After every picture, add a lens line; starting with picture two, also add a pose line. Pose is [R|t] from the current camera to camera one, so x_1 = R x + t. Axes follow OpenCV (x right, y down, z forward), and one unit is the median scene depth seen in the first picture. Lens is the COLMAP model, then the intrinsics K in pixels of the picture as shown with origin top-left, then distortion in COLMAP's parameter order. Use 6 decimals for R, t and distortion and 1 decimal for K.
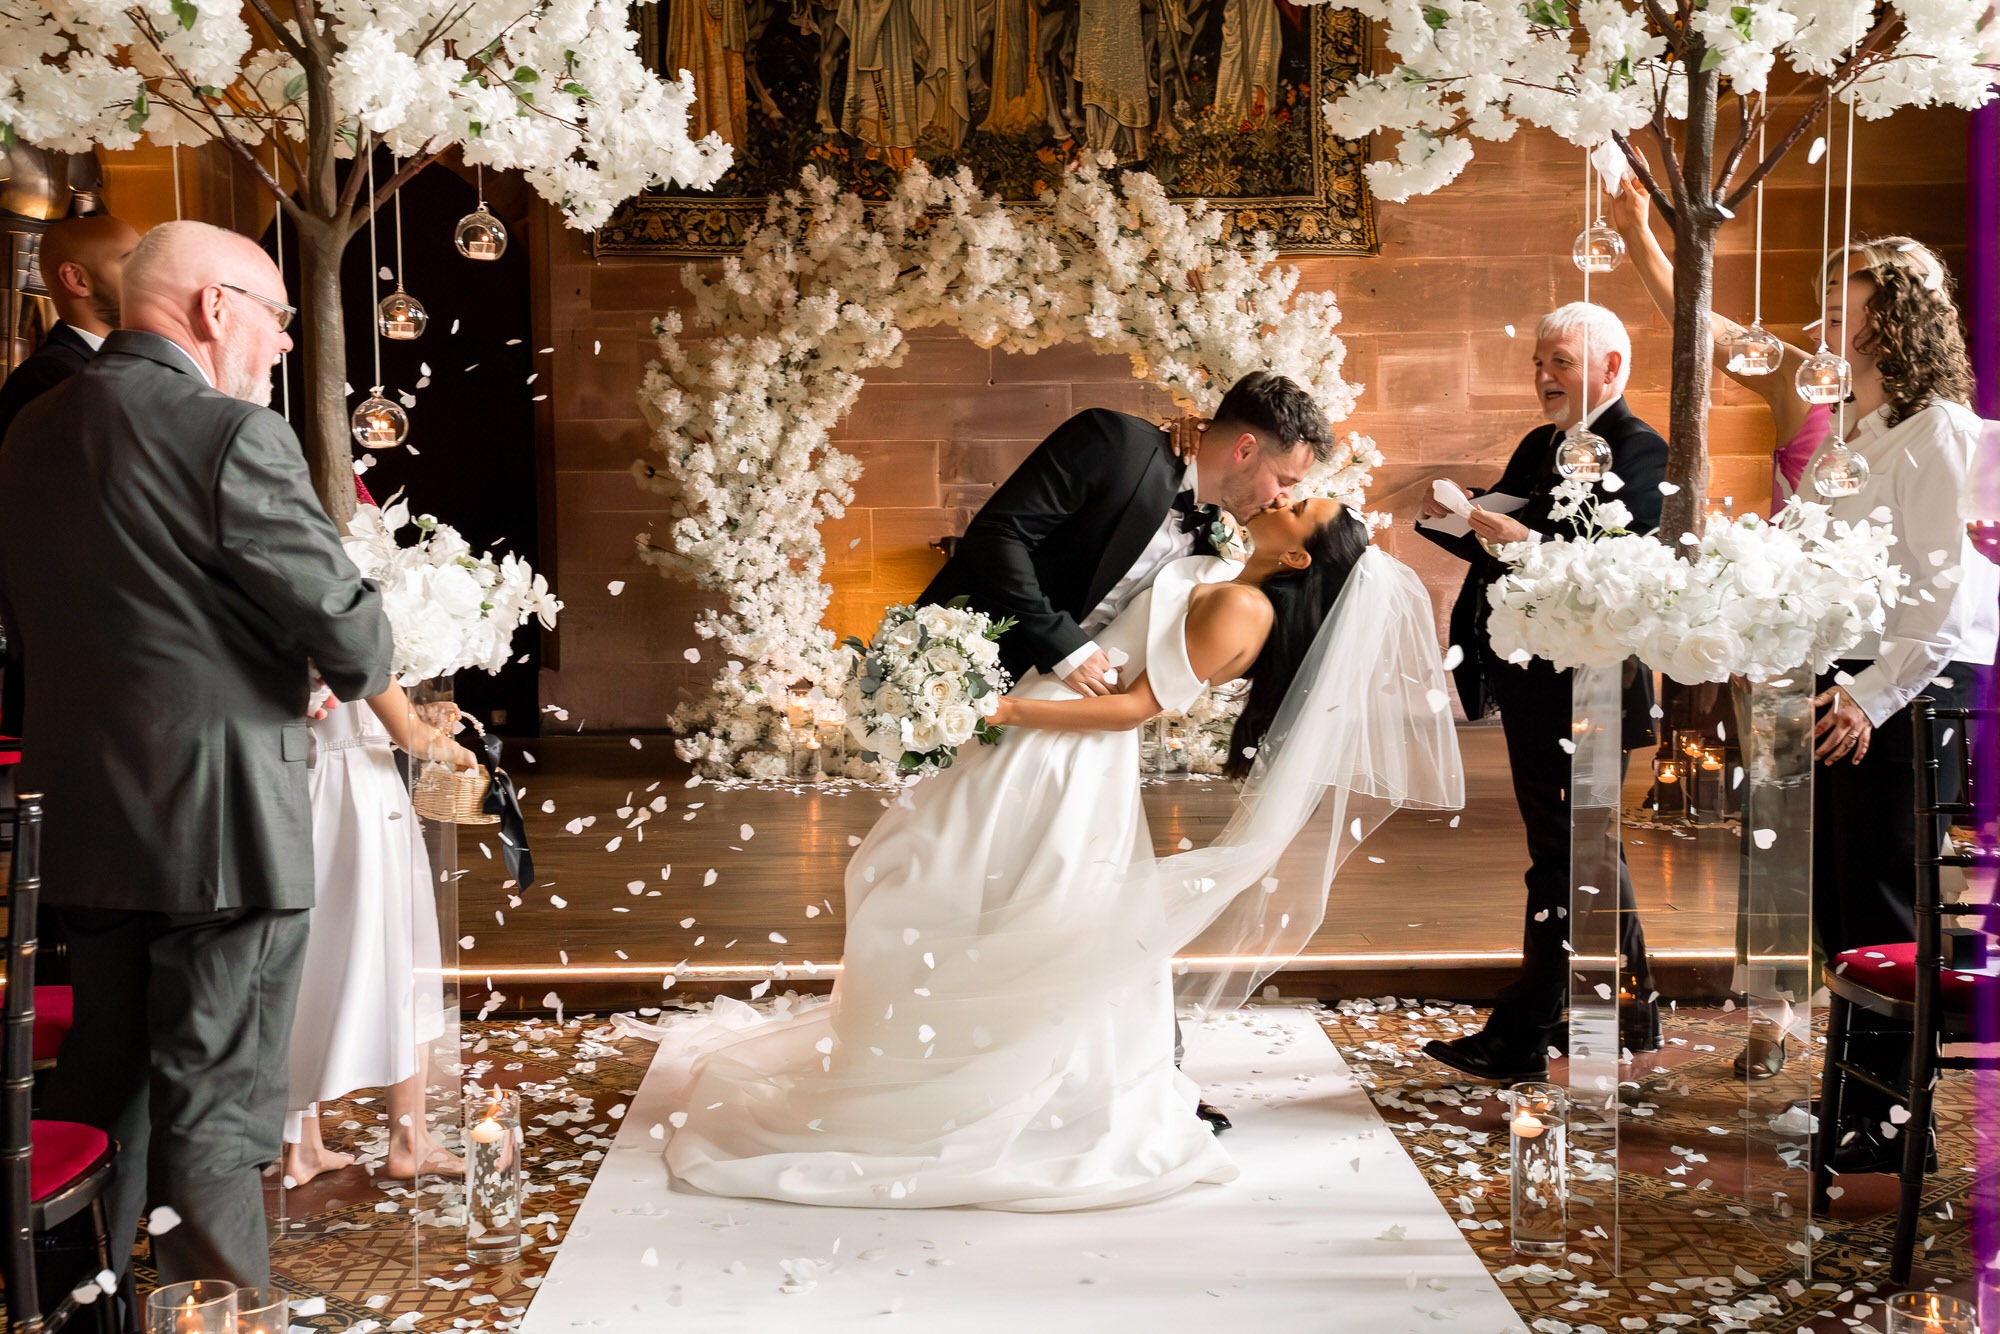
lens RADIAL K [[2543.7, 0, 1000.0], [0, 2543.7, 667.0], [0, 0, 1]] dist [0.106538, 0.000896]
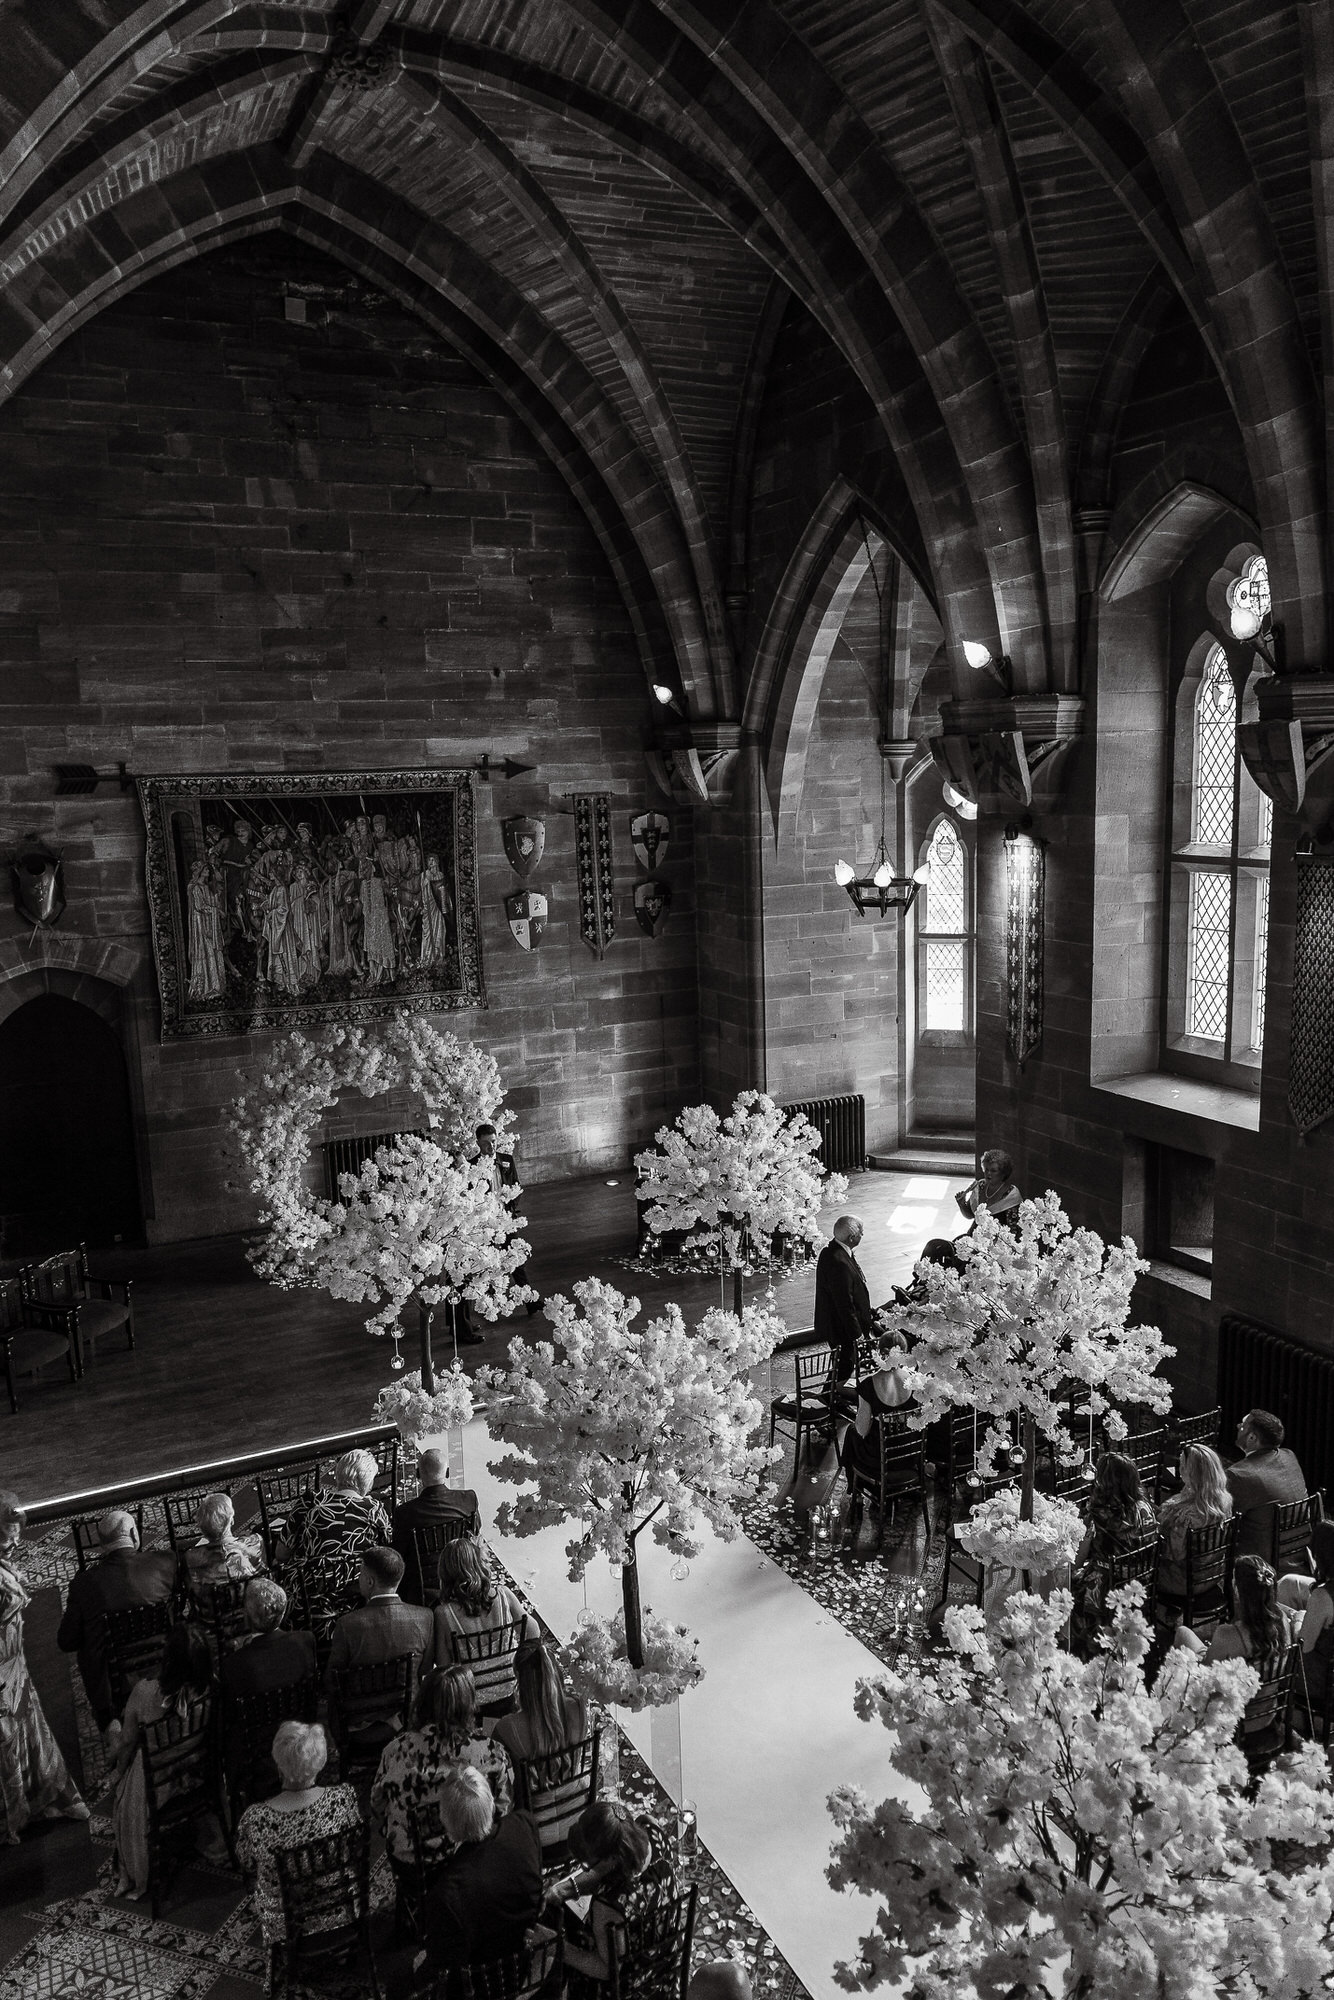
lens RADIAL K [[1543.9, 0, 667.0], [0, 1543.9, 1000.0], [0, 0, 1]] dist [0.000412, -0.000003]
pose [[0.908745, -0.088549, 0.407851, -0.309016], [0.053978, 0.993962, 0.095531, -0.307167], [-0.413847, -0.064798, 0.908037, -0.442902]]
